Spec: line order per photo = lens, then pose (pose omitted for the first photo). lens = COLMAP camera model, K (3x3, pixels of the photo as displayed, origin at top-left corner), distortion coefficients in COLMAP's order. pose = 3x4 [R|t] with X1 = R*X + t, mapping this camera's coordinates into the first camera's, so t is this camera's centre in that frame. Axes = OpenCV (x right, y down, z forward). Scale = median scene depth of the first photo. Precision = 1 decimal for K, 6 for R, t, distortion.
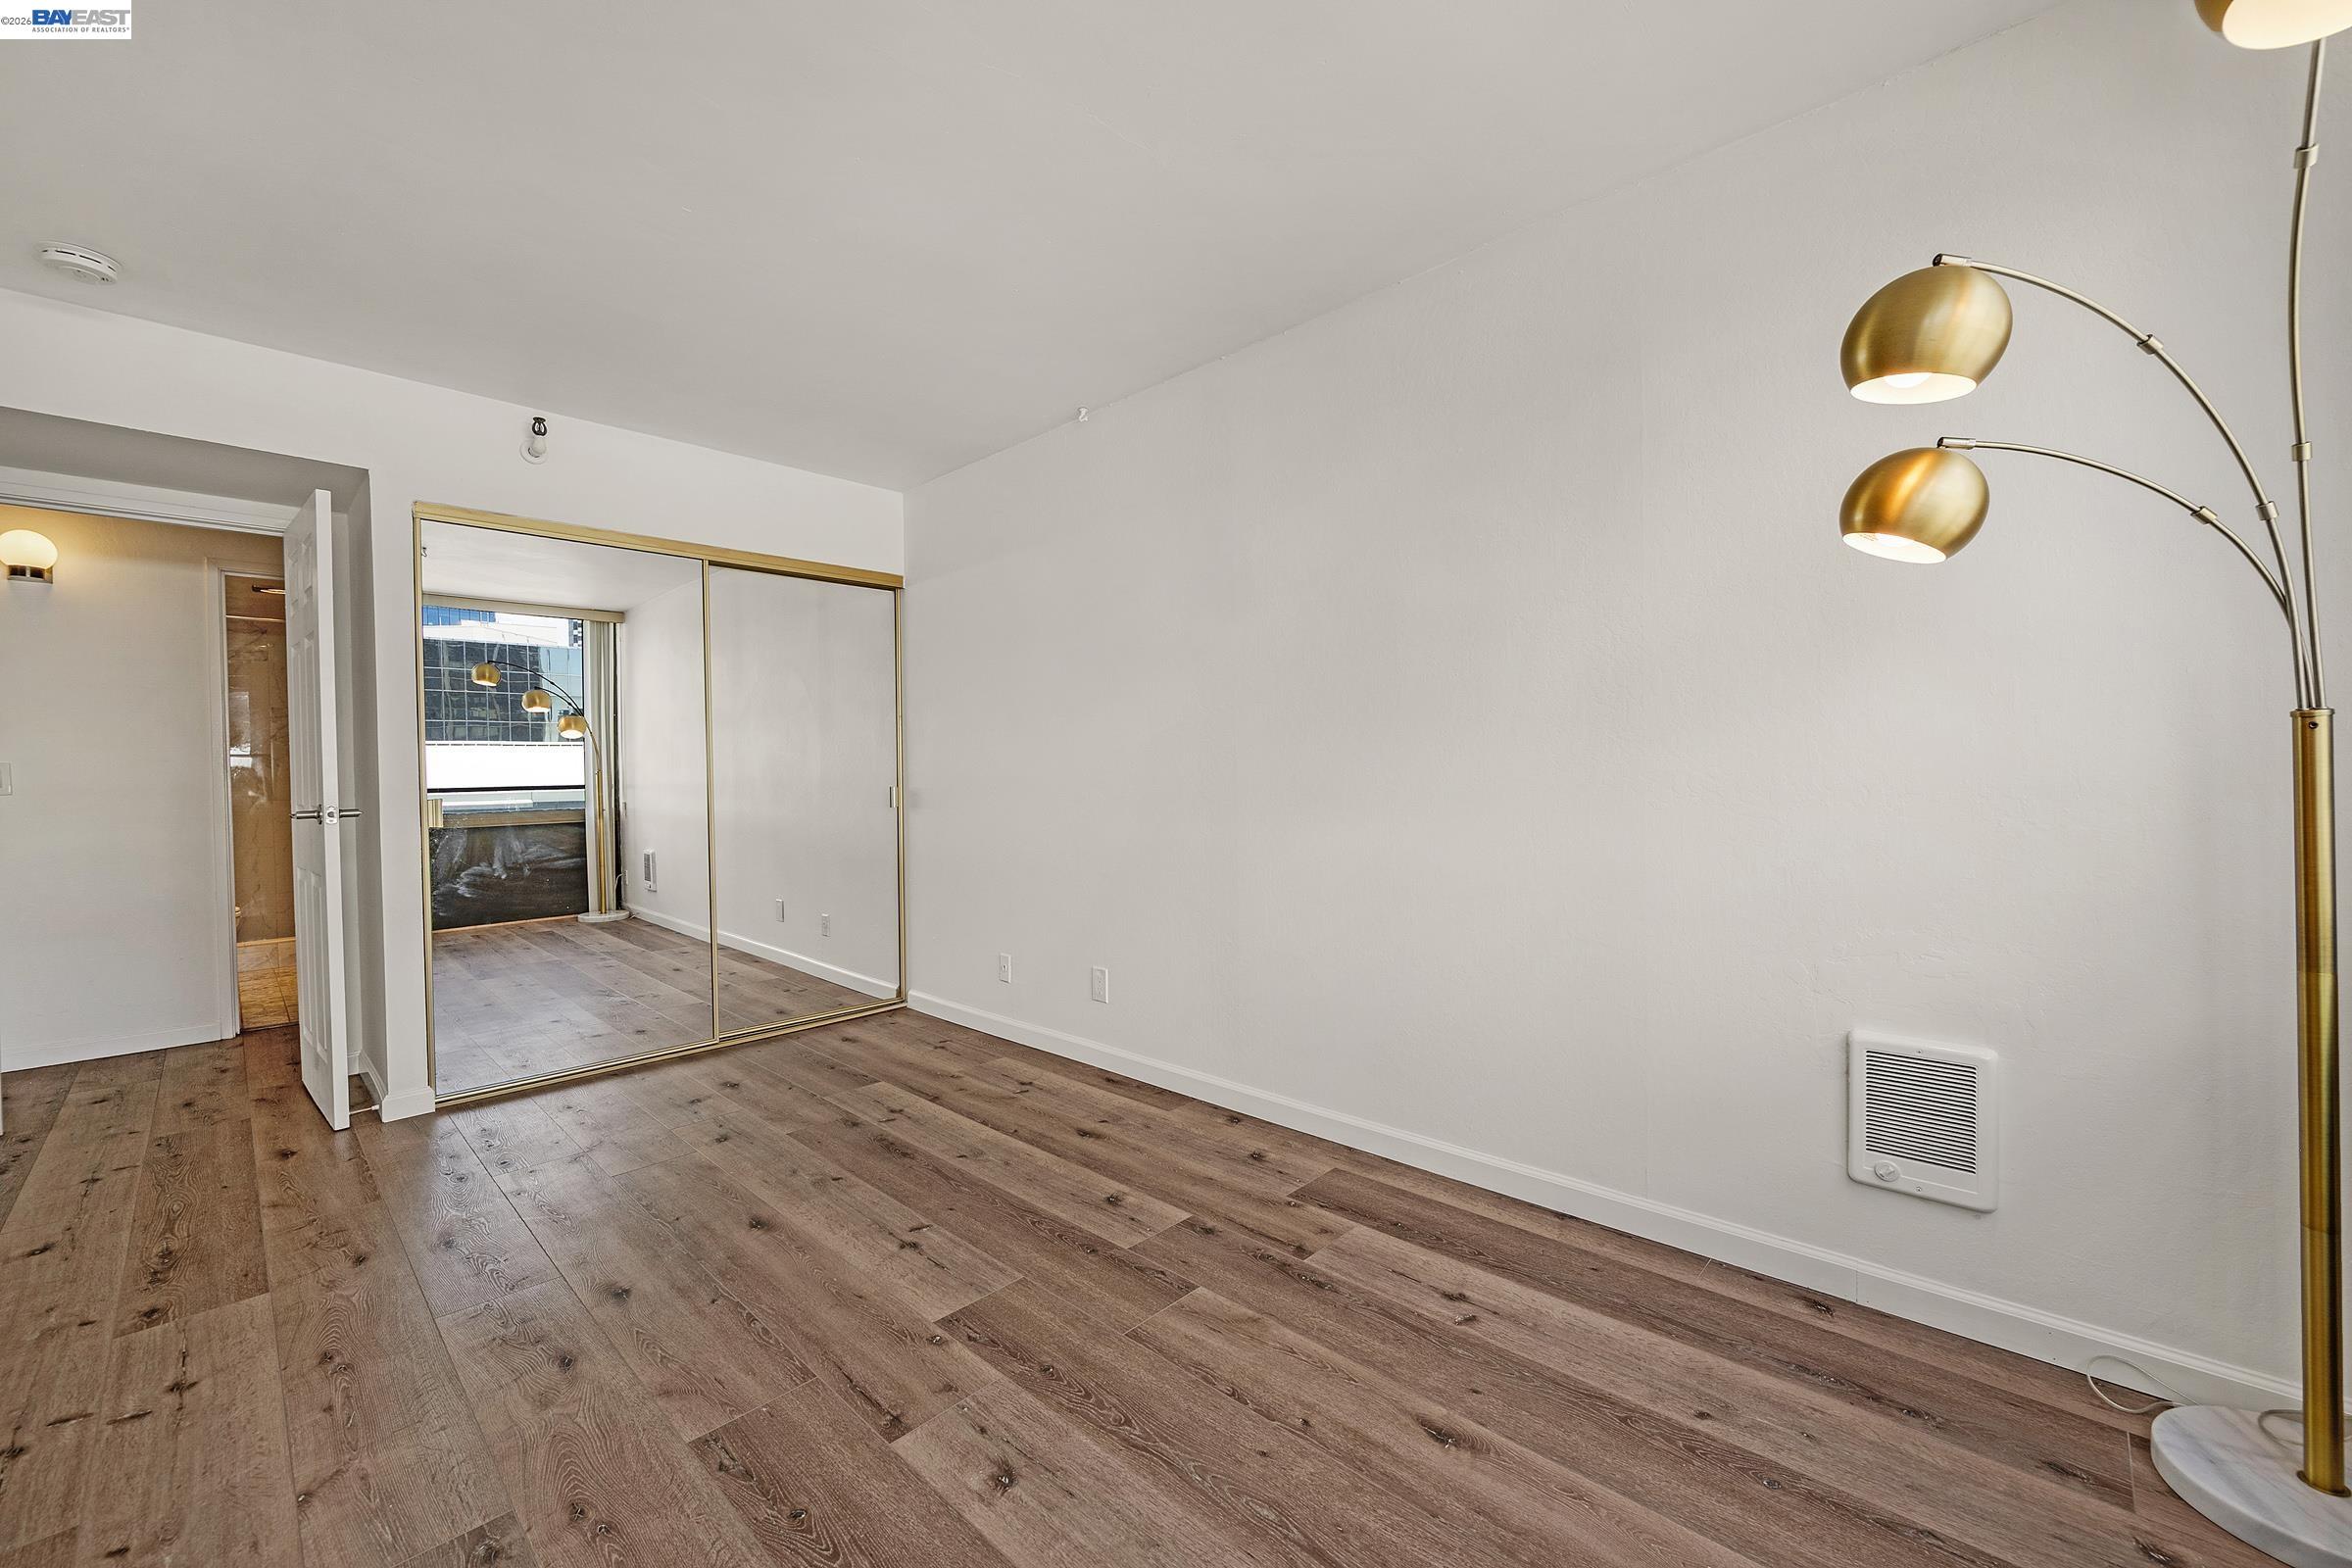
lens RADIAL K [[927.9, 0, 1168.4], [0, 927.9, 755.2], [0, 0, 1]] dist [-0.002426, -0.000367]
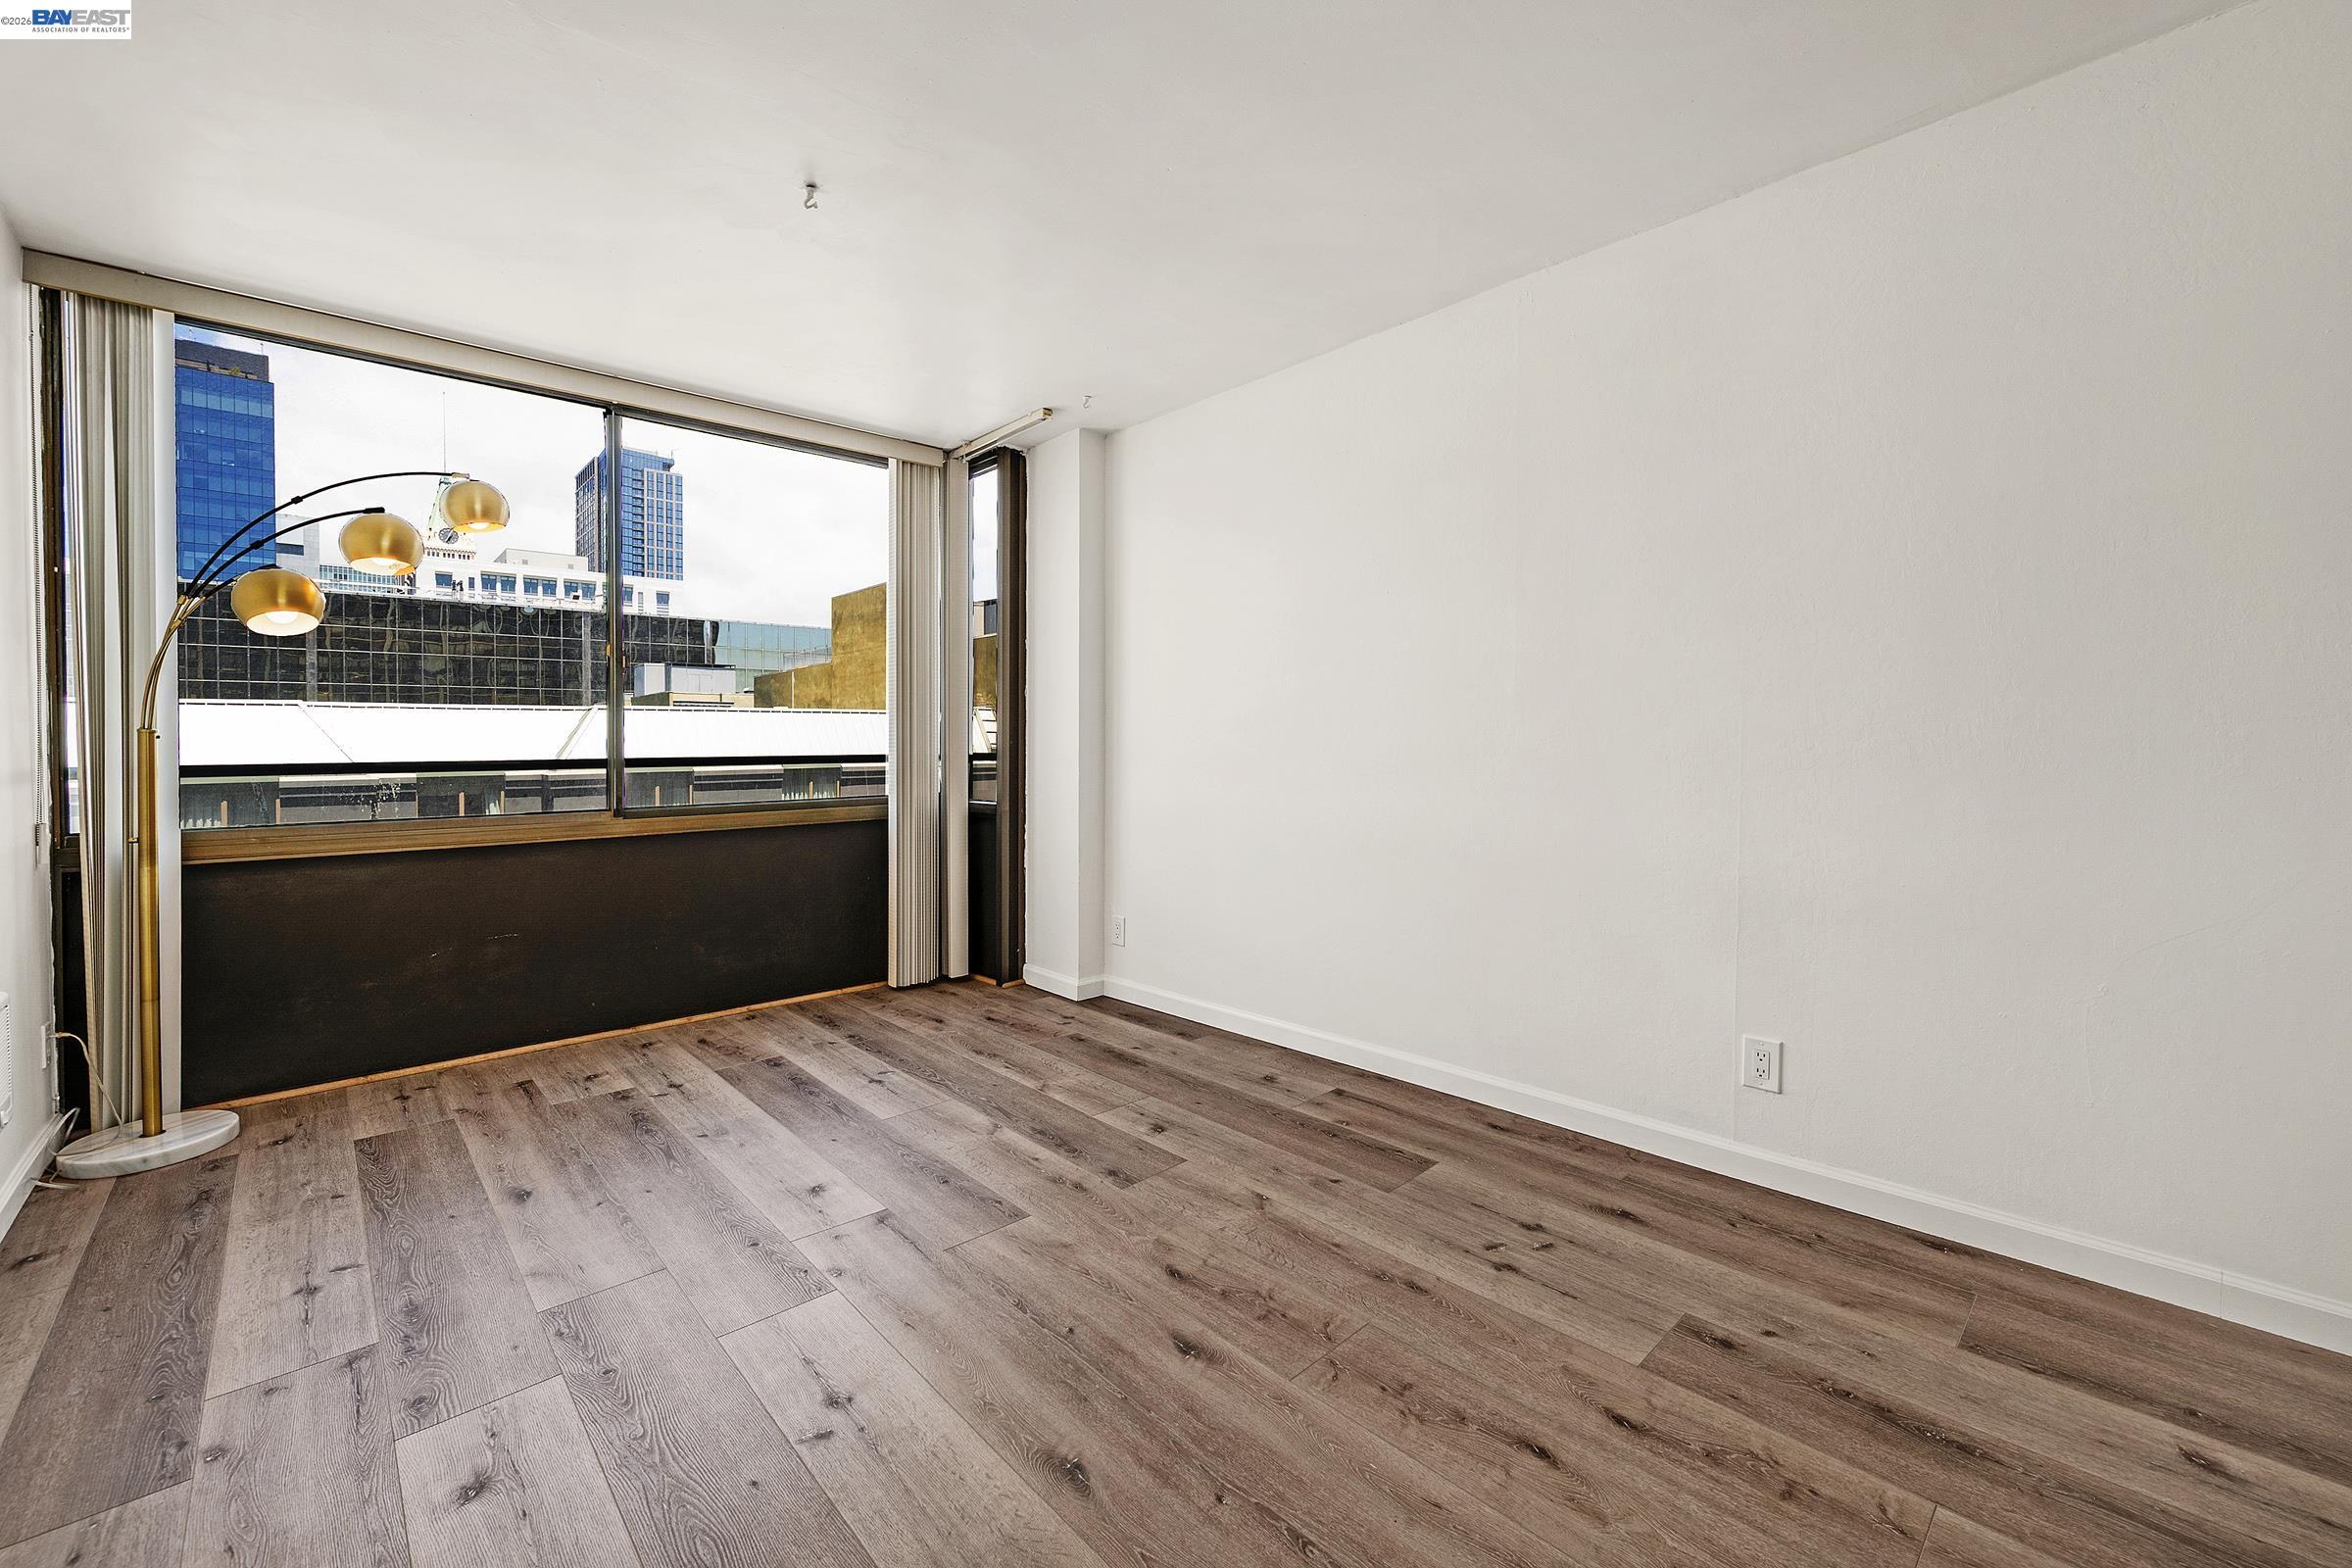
lens RADIAL K [[927.9, 0, 1168.4], [0, 927.9, 755.2], [0, 0, 1]] dist [-0.002426, -0.000367]
pose [[-0.998472, 0.029434, 0.046773, -0.739011], [0.029342, 0.999566, -0.002640, 0.054594], [-0.046831, -0.001264, -0.998902, 2.164966]]
